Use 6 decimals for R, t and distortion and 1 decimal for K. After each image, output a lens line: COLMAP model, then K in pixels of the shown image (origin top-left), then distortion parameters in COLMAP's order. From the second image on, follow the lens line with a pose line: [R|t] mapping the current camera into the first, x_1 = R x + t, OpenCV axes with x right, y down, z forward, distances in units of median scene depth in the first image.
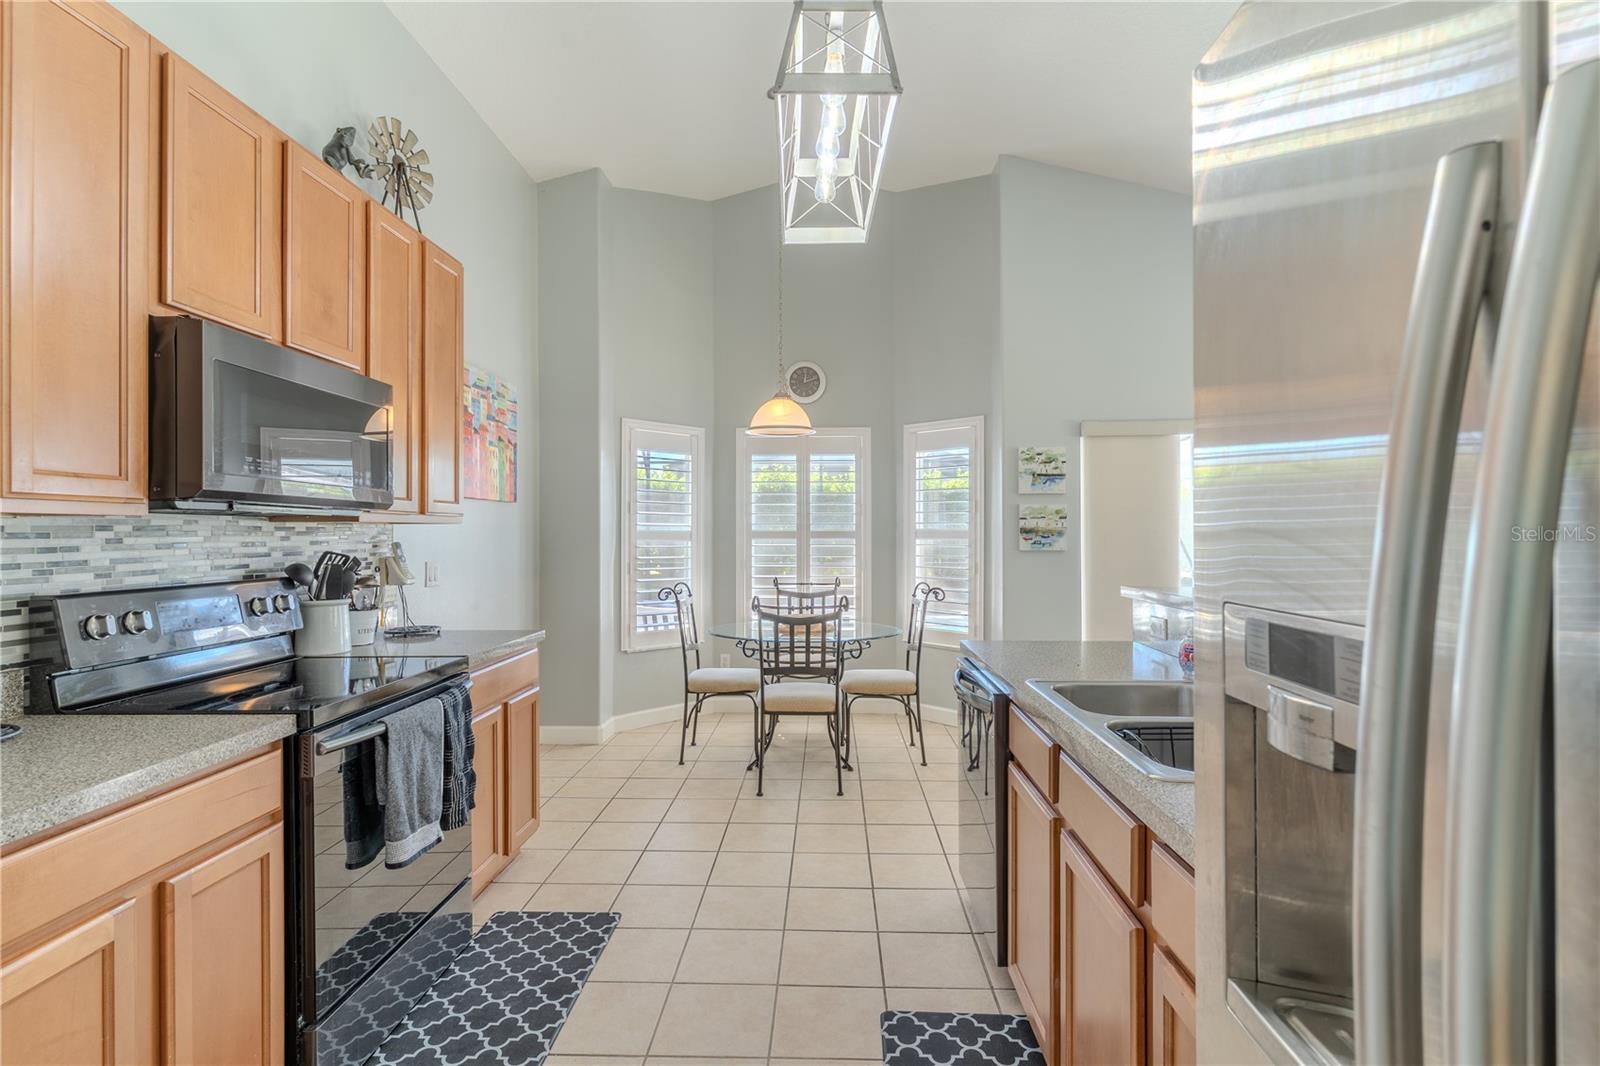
lens RADIAL K [[765.1, 0, 802.3], [0, 765.1, 533.2], [0, 0, 1]] dist [-0.000510, 0.000279]
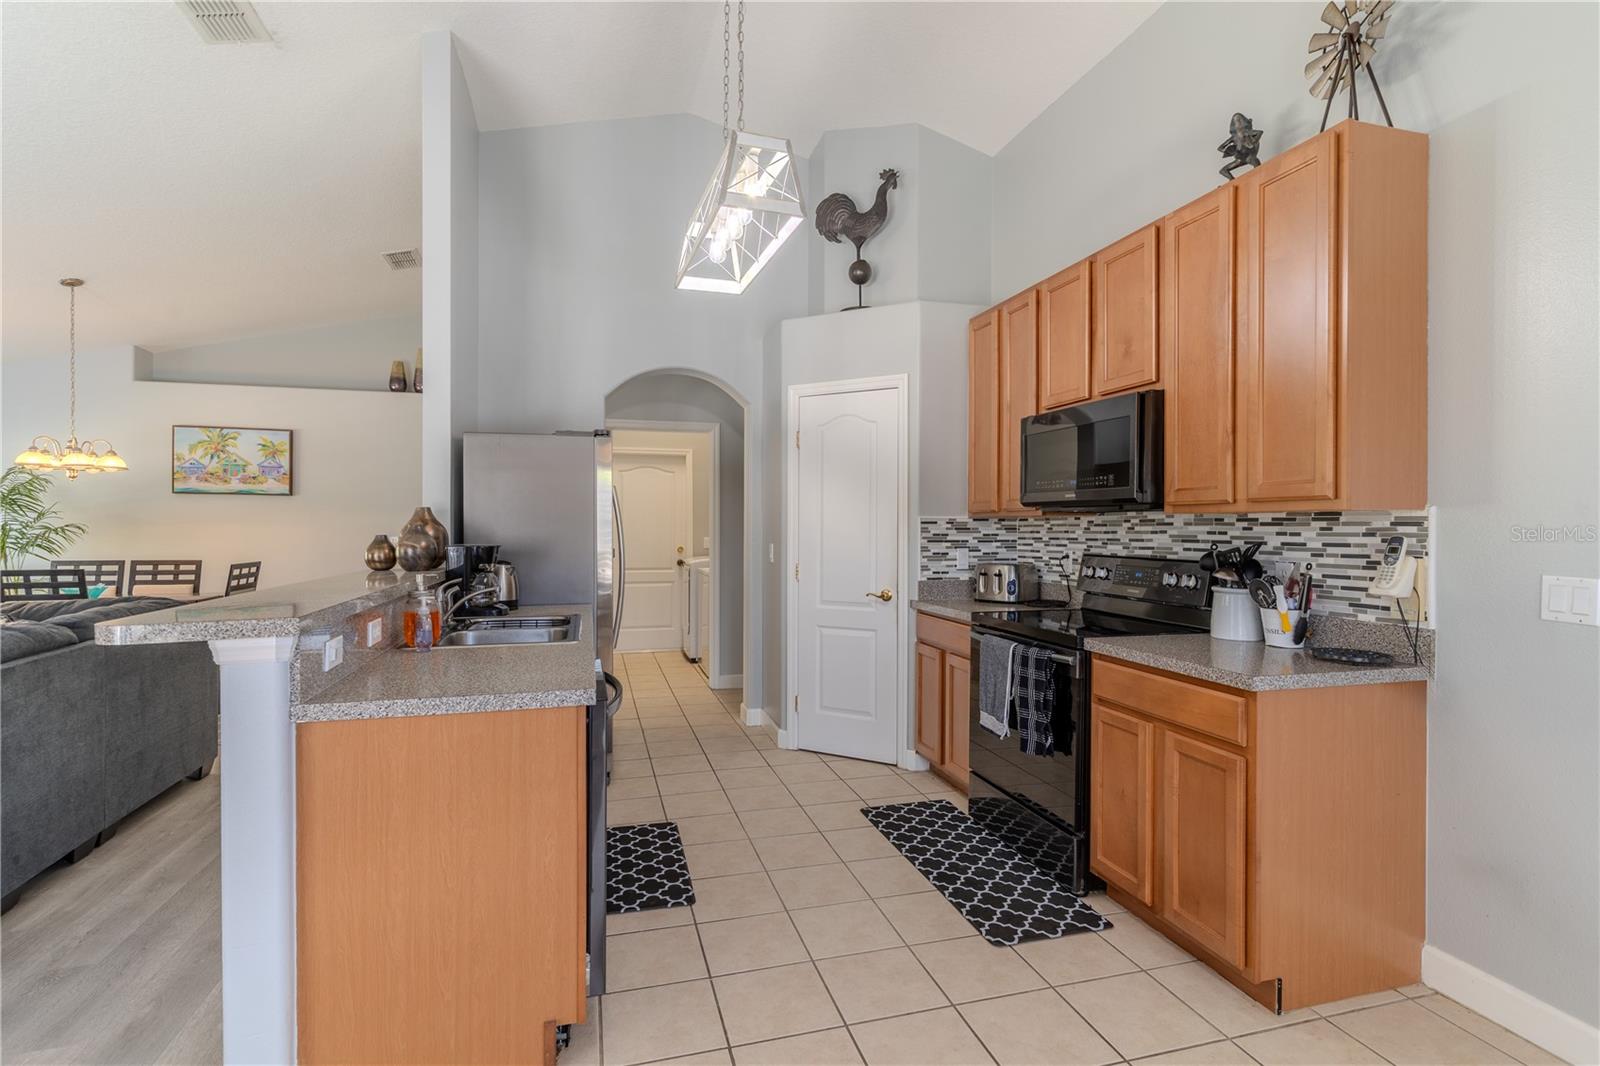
lens RADIAL K [[765.1, 0, 798.8], [0, 765.1, 531.3], [0, 0, 1]] dist [-0.000510, 0.000279]
pose [[-0.952964, 0.008176, -0.302974, 0.142767], [0.005784, 0.999945, 0.008791, -0.001095], [0.303029, 0.006625, -0.952958, 1.007244]]
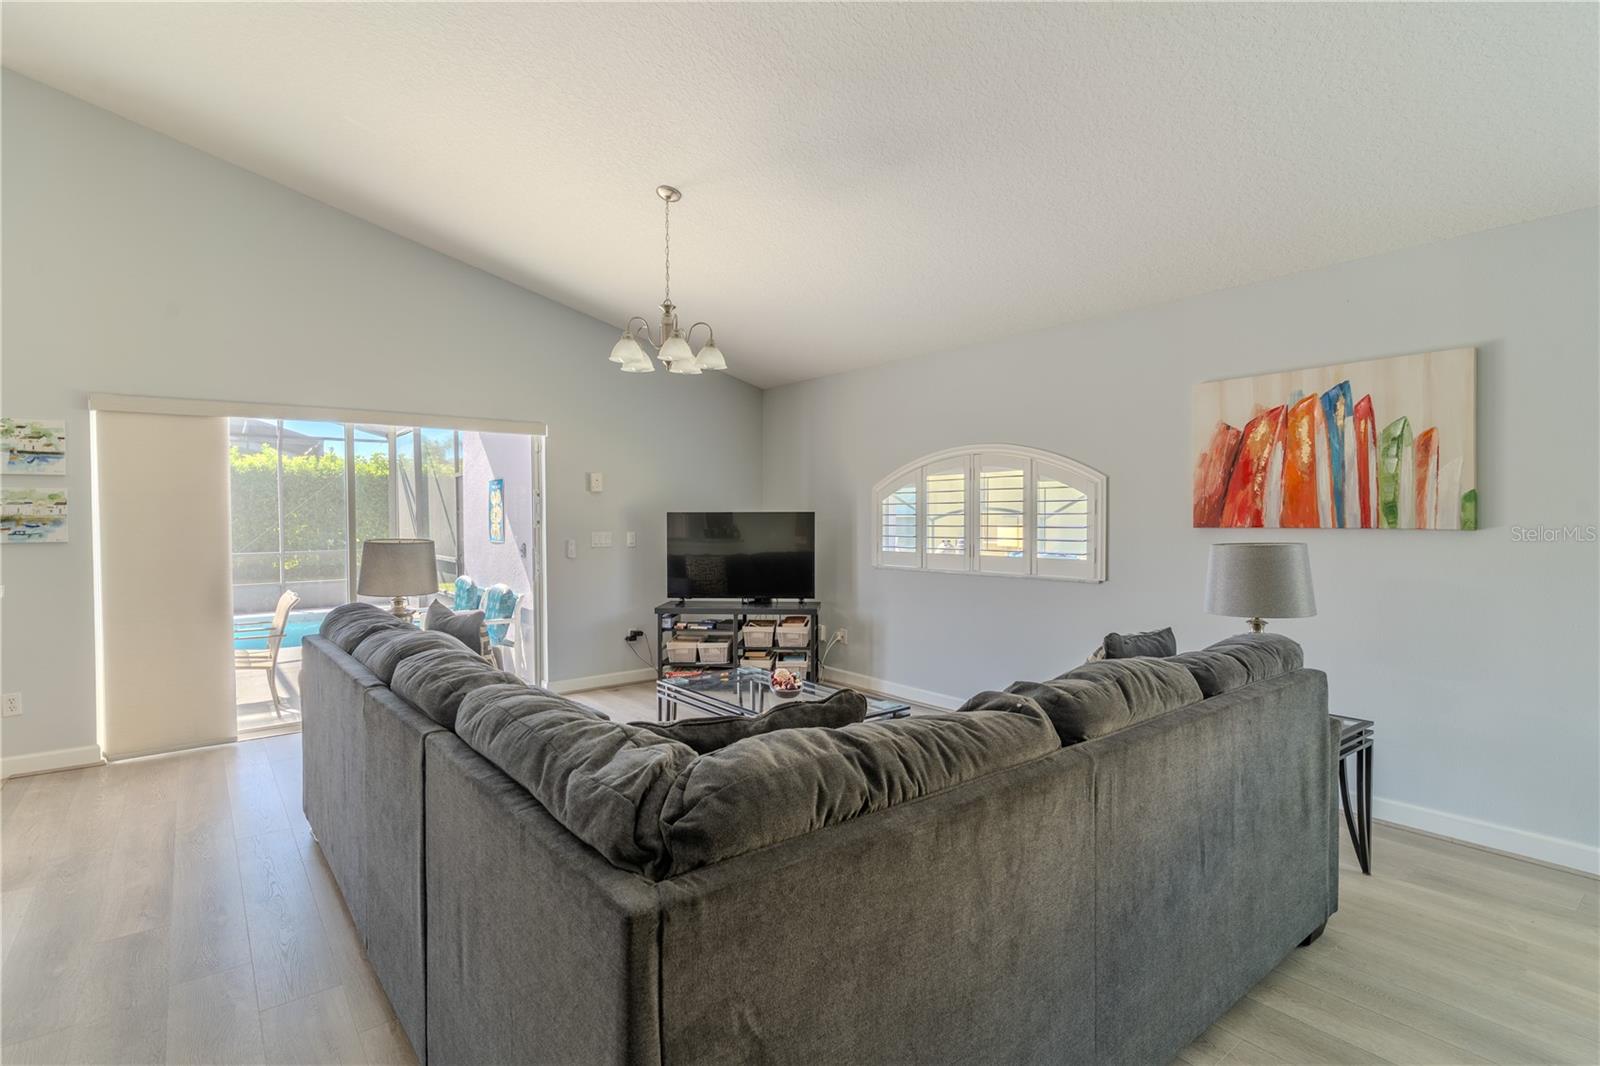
lens RADIAL K [[765.1, 0, 799.6], [0, 765.1, 532.1], [0, 0, 1]] dist [-0.000510, 0.000279]
pose [[0.761743, -0.011161, 0.647783, 0.415565], [-0.002880, 0.999783, 0.020613, -0.008435], [-0.647872, -0.017567, 0.761546, -0.185132]]
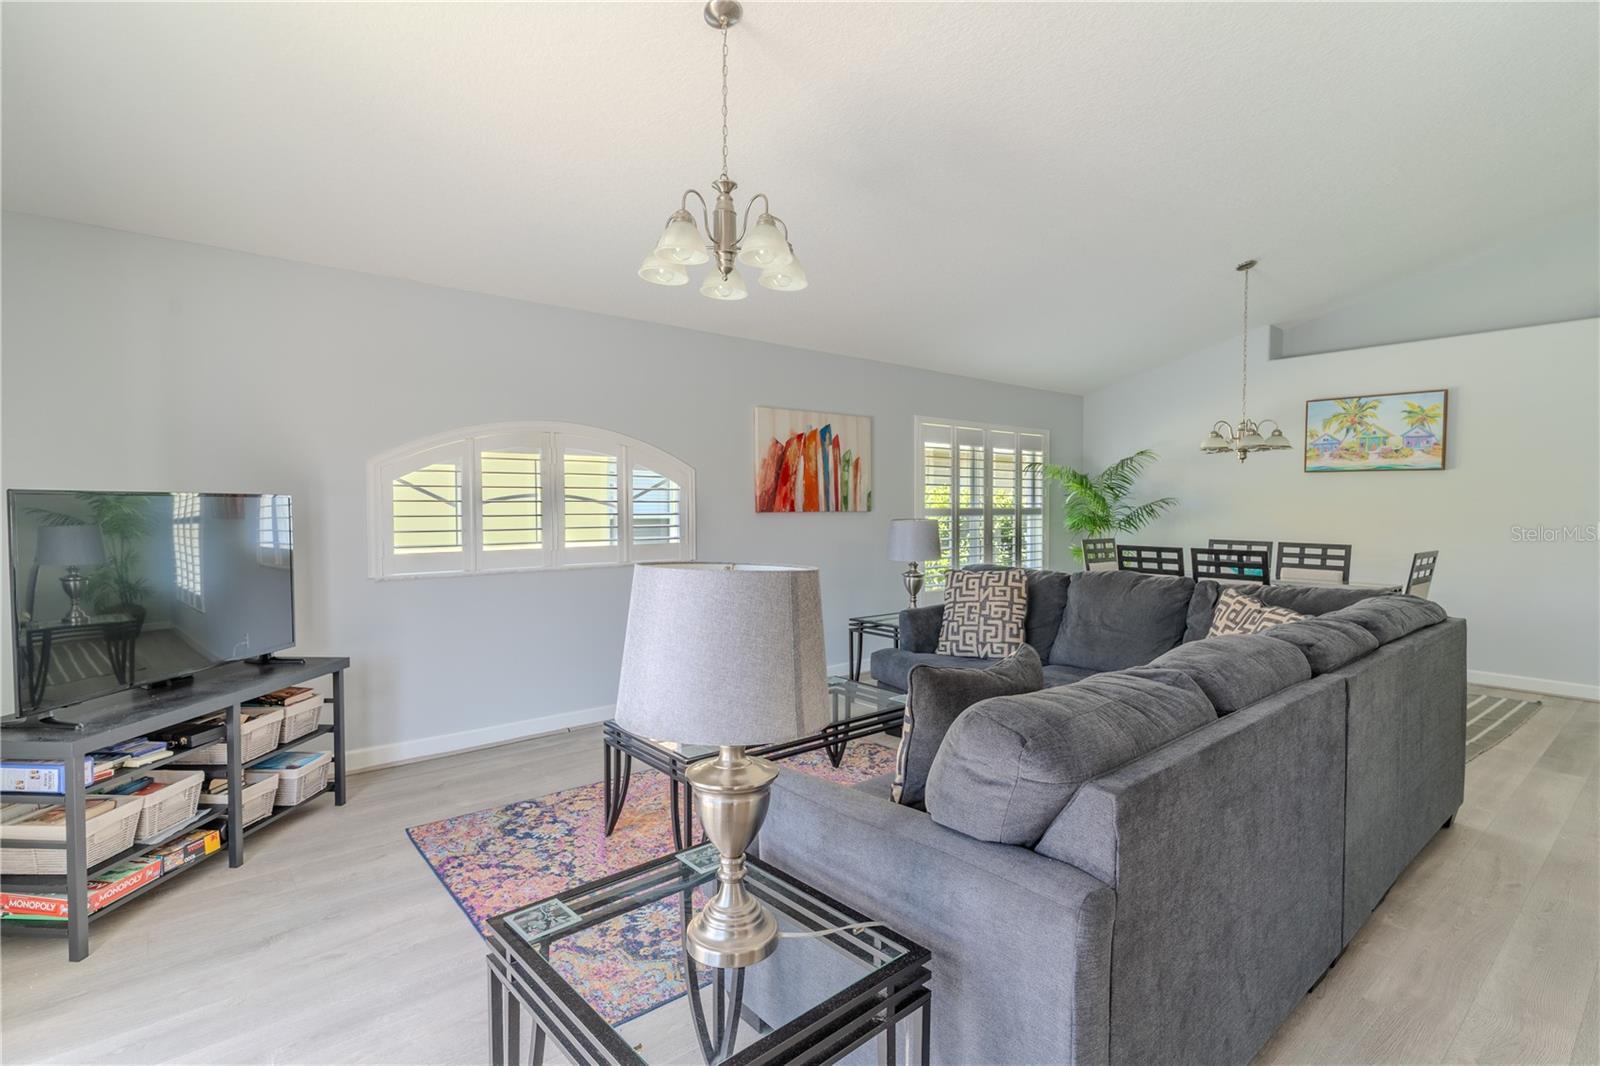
lens RADIAL K [[765.1, 0, 801.8], [0, 765.1, 528.4], [0, 0, 1]] dist [-0.000510, 0.000279]
pose [[-0.662666, -0.016520, 0.748733, 0.393643], [0.001811, 0.999718, 0.023660, -0.000805], [-0.748913, 0.017035, -0.662449, 0.864011]]
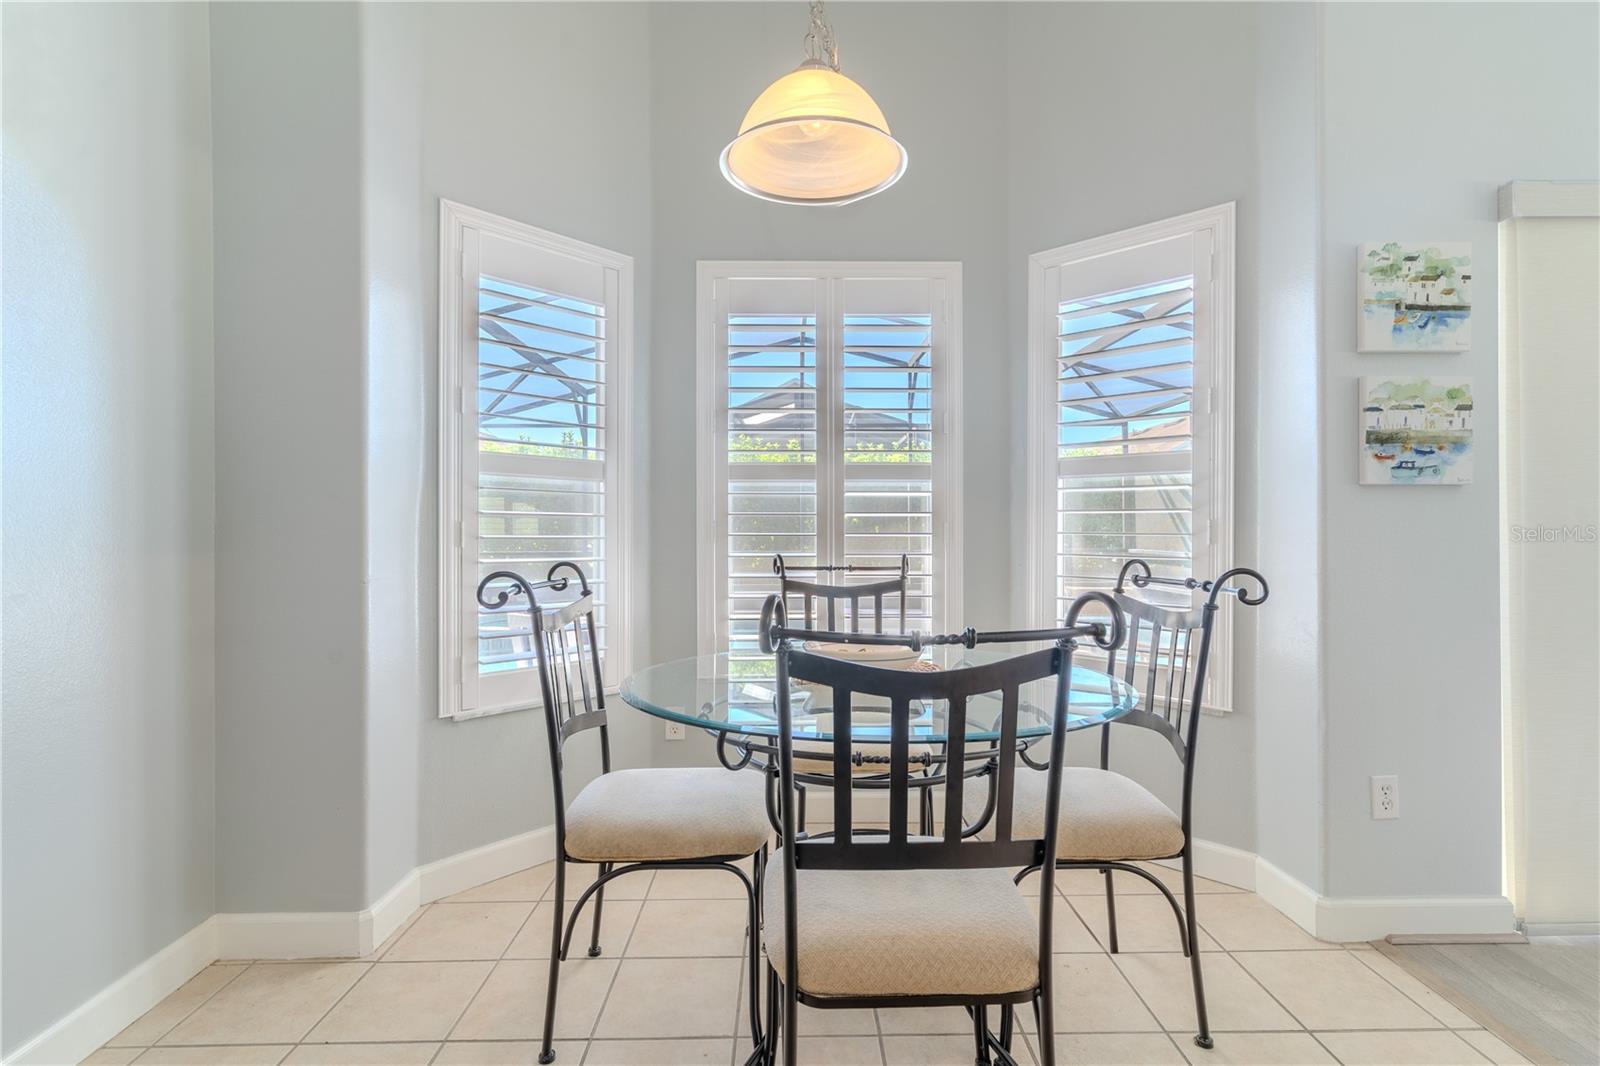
lens RADIAL K [[765.1, 0, 800.3], [0, 765.1, 530.5], [0, 0, 1]] dist [-0.000510, 0.000279]
pose [[0.998713, -0.001119, 0.050702, -0.052638], [0.000952, 0.999994, 0.003304, 0.046887], [-0.050706, -0.003251, 0.998708, 0.591151]]
